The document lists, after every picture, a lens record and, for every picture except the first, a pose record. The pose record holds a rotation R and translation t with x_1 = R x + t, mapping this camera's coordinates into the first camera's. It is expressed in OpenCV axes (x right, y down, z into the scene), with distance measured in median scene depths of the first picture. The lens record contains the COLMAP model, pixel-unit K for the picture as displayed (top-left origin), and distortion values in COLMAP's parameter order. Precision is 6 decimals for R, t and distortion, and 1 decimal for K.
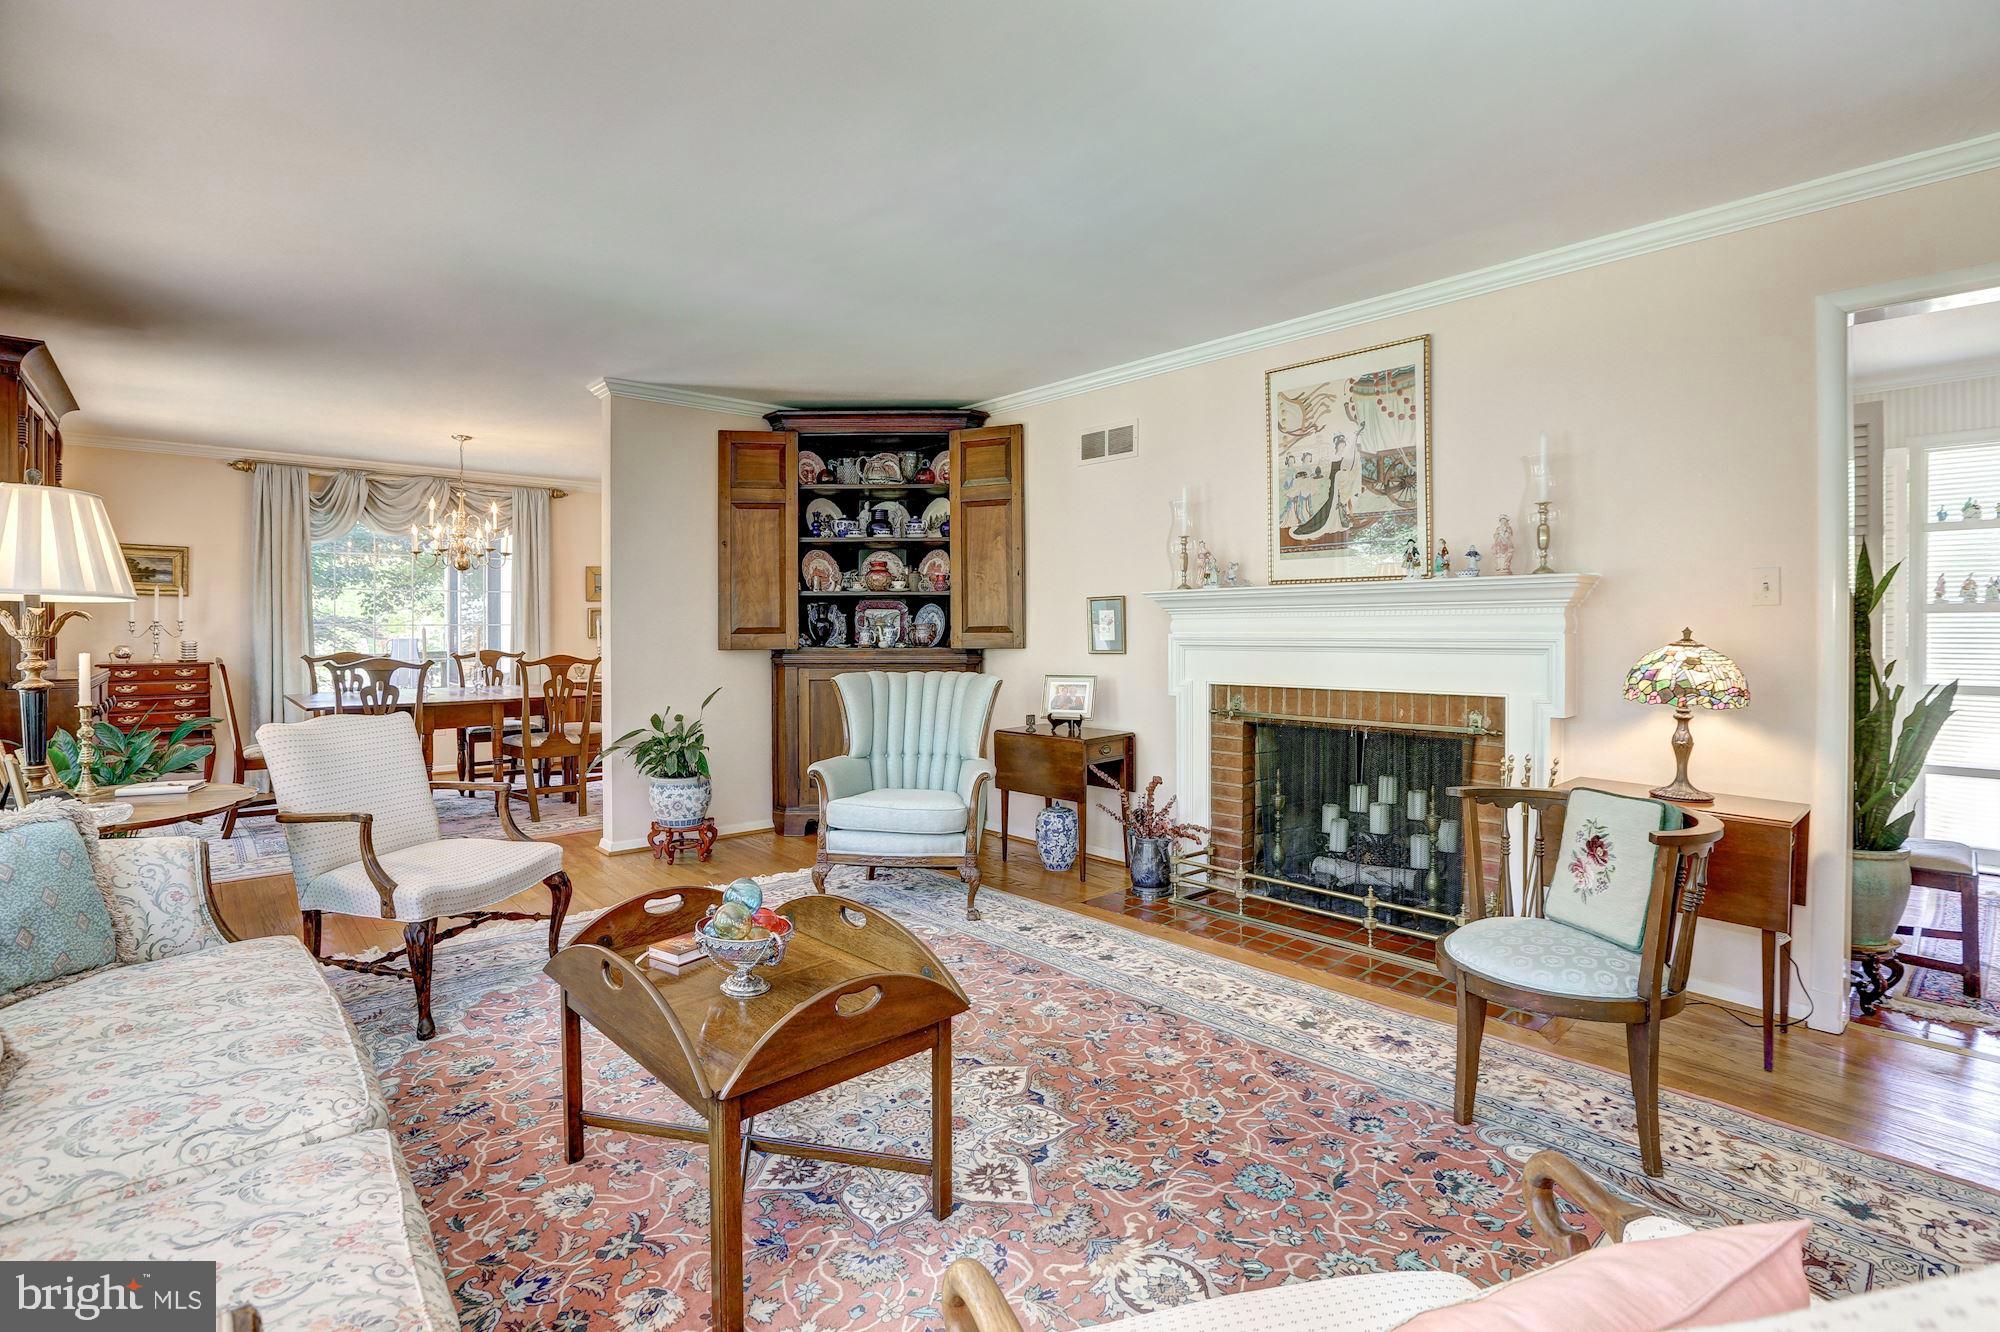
lens RADIAL K [[928.8, 0, 989.3], [0, 928.8, 628.1], [0, 0, 1]] dist [-0.014324, 0.000011]
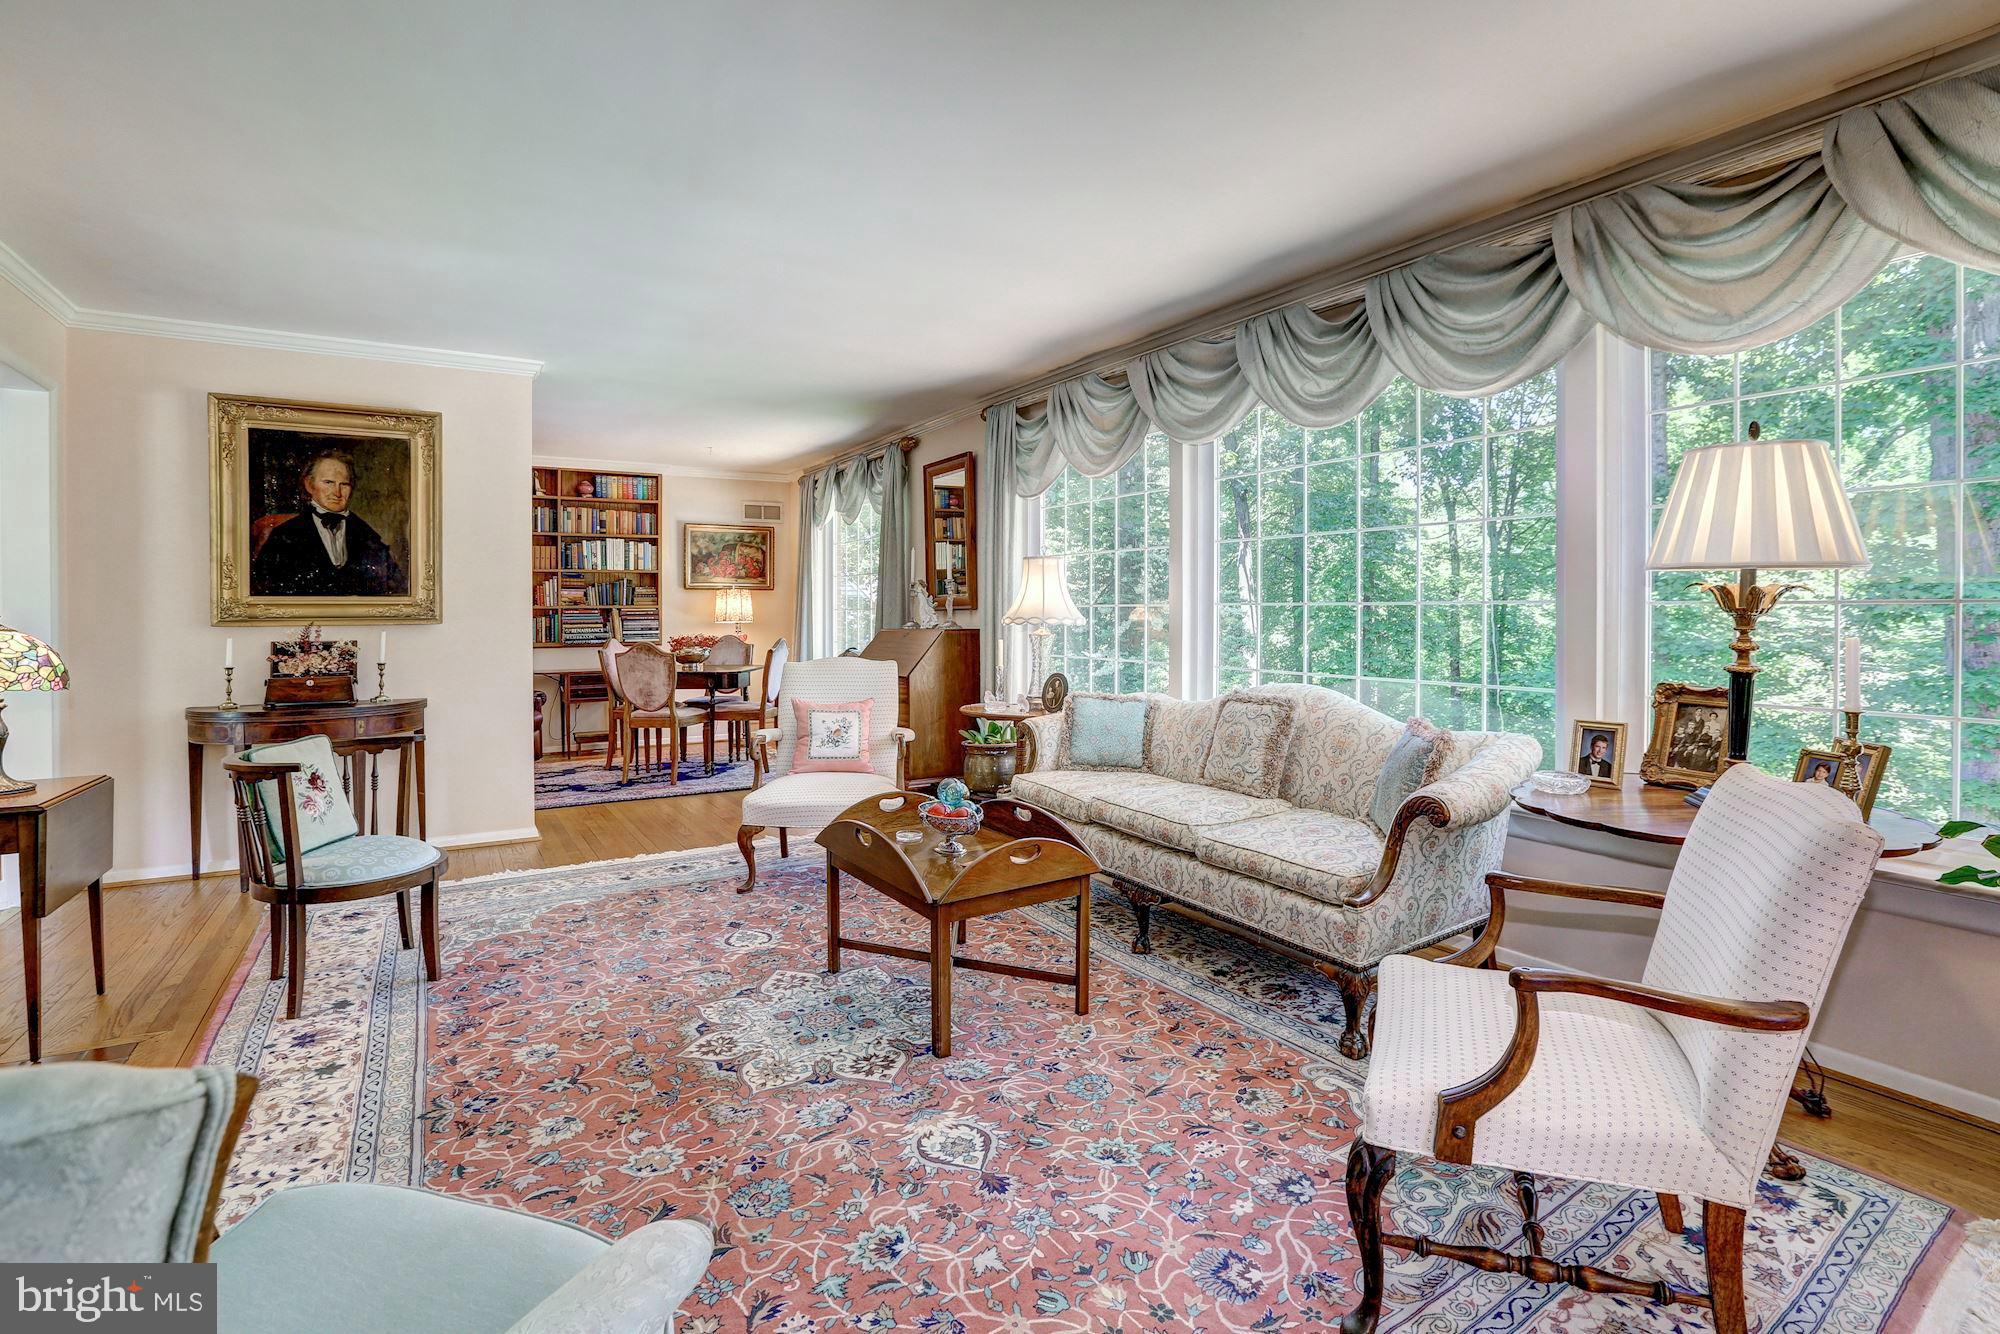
lens RADIAL K [[928.8, 0, 989.3], [0, 928.8, 629.1], [0, 0, 1]] dist [-0.014324, 0.000011]
pose [[-0.980072, 0.003060, 0.198617, -0.497342], [0.007547, 0.999733, 0.021836, 0.002743], [-0.198498, 0.022900, -0.979834, 1.956635]]
